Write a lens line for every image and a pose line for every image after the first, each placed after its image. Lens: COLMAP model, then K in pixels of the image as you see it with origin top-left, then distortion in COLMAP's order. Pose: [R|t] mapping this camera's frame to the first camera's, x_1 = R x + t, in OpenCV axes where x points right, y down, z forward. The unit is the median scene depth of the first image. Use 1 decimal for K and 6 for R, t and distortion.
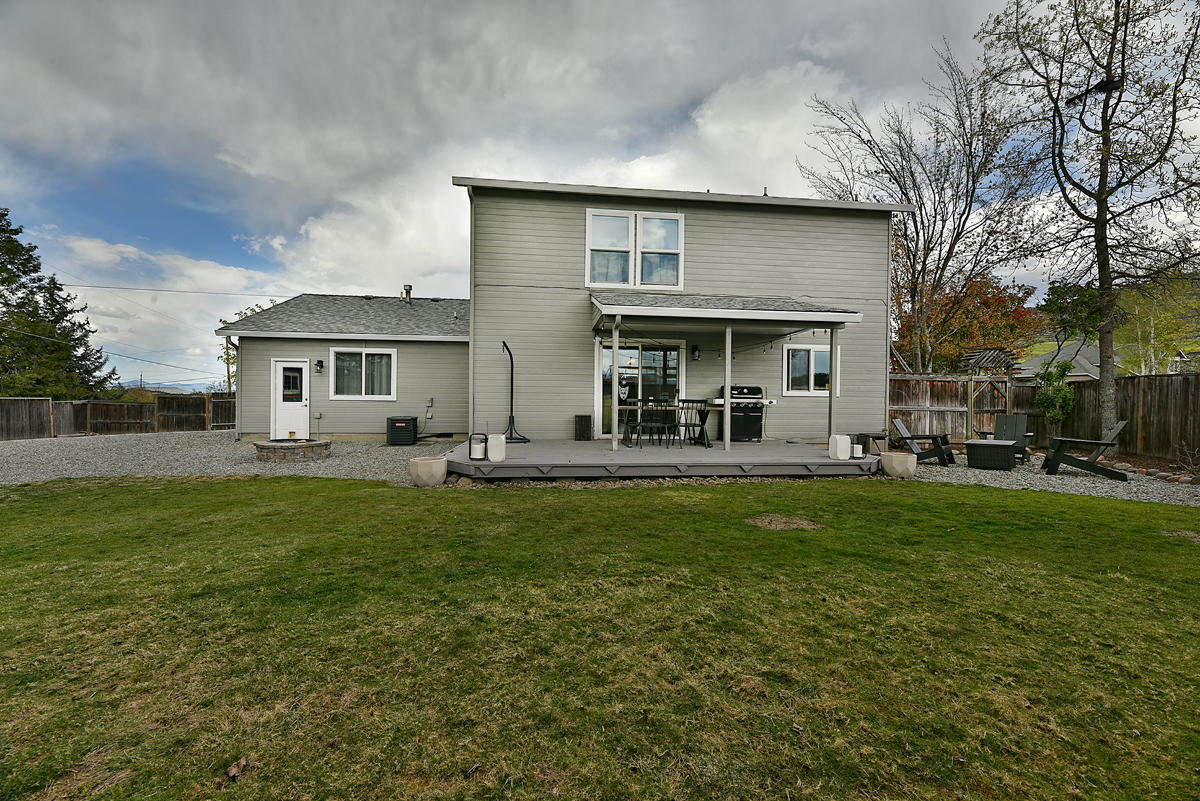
lens RADIAL K [[488.5, 0, 597.2], [0, 488.5, 410.5], [0, 0, 1]] dist [0.001400, -0.000022]
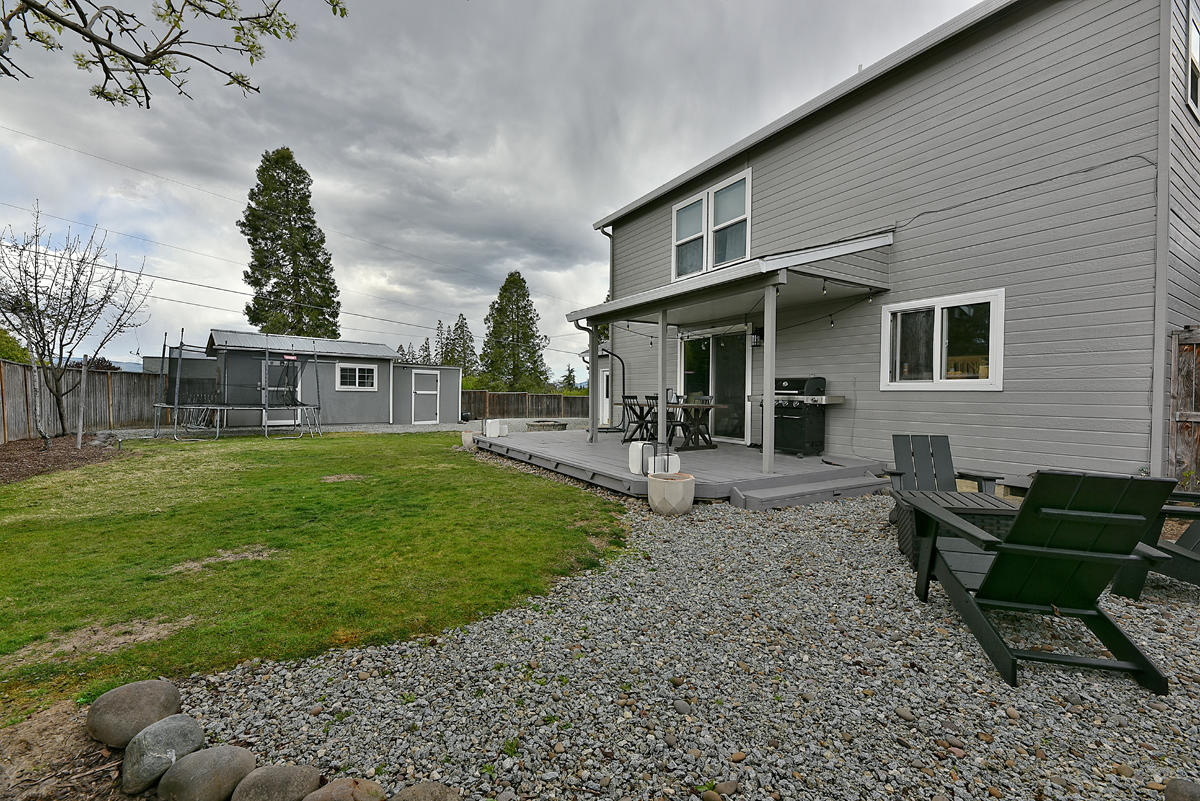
lens RADIAL K [[482.5, 0, 599.6], [0, 482.5, 402.1], [0, 0, 1]] dist [0.001854, -0.004123]
pose [[0.424771, 0.009021, -0.905256, 0.792638], [-0.020941, 0.999781, 0.000137, -0.007871], [0.905059, 0.018898, 0.424866, 0.435391]]
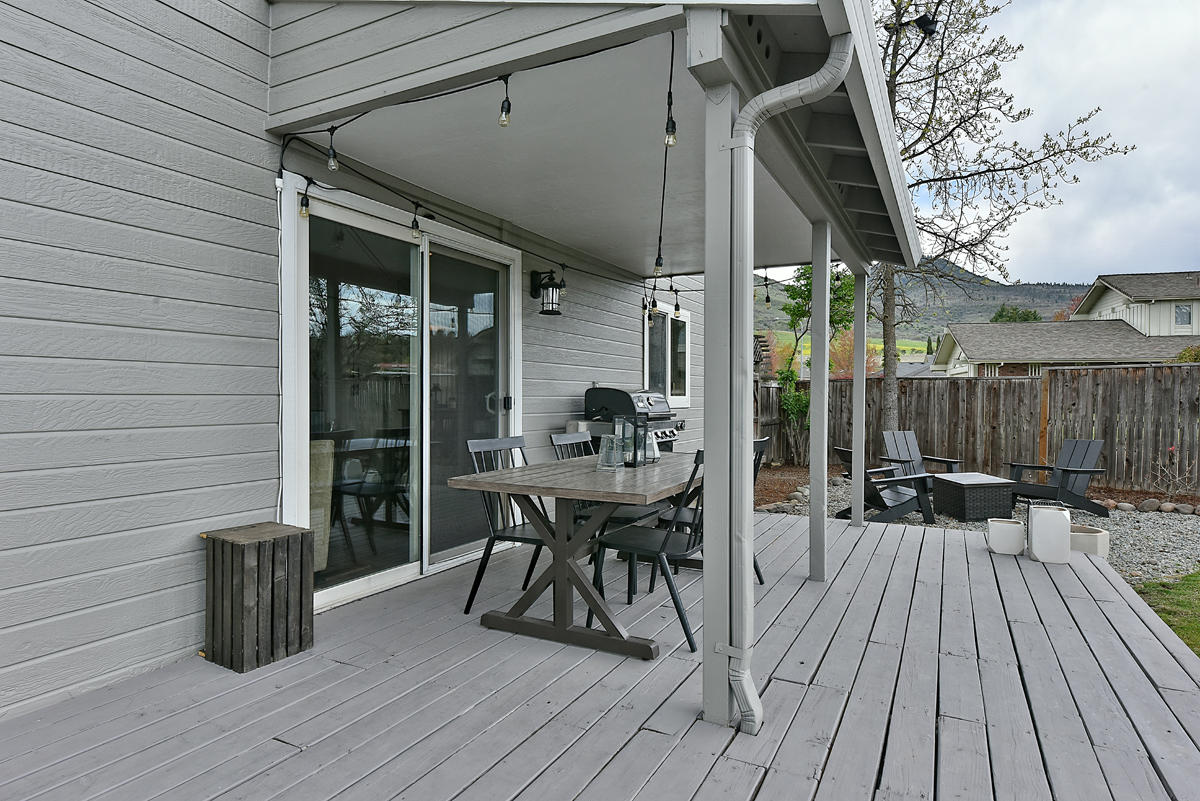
lens RADIAL K [[666.2, 0, 601.1], [0, 666.2, 409.2], [0, 0, 1]] dist [0.003000, 0.000528]
pose [[0.561110, -0.025949, 0.827334, -0.171781], [0.019622, 0.999645, 0.018045, -0.042700], [-0.827508, 0.006109, 0.561420, 0.694523]]
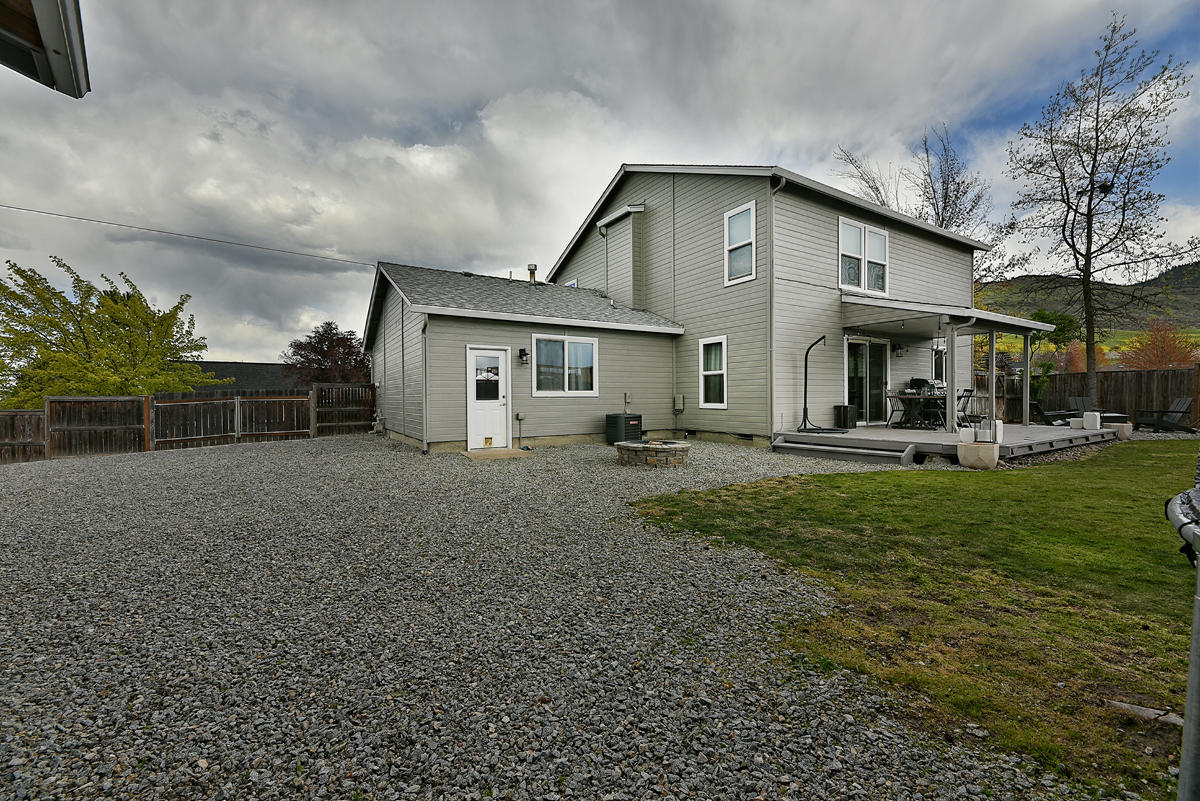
lens RADIAL K [[482.5, 0, 599.6], [0, 482.5, 402.1], [0, 0, 1]] dist [0.001854, -0.004123]
pose [[0.903727, -0.021451, 0.427572, -0.942069], [0.026808, 0.999619, -0.006514, -0.005645], [-0.427269, 0.017349, 0.903958, 0.254379]]
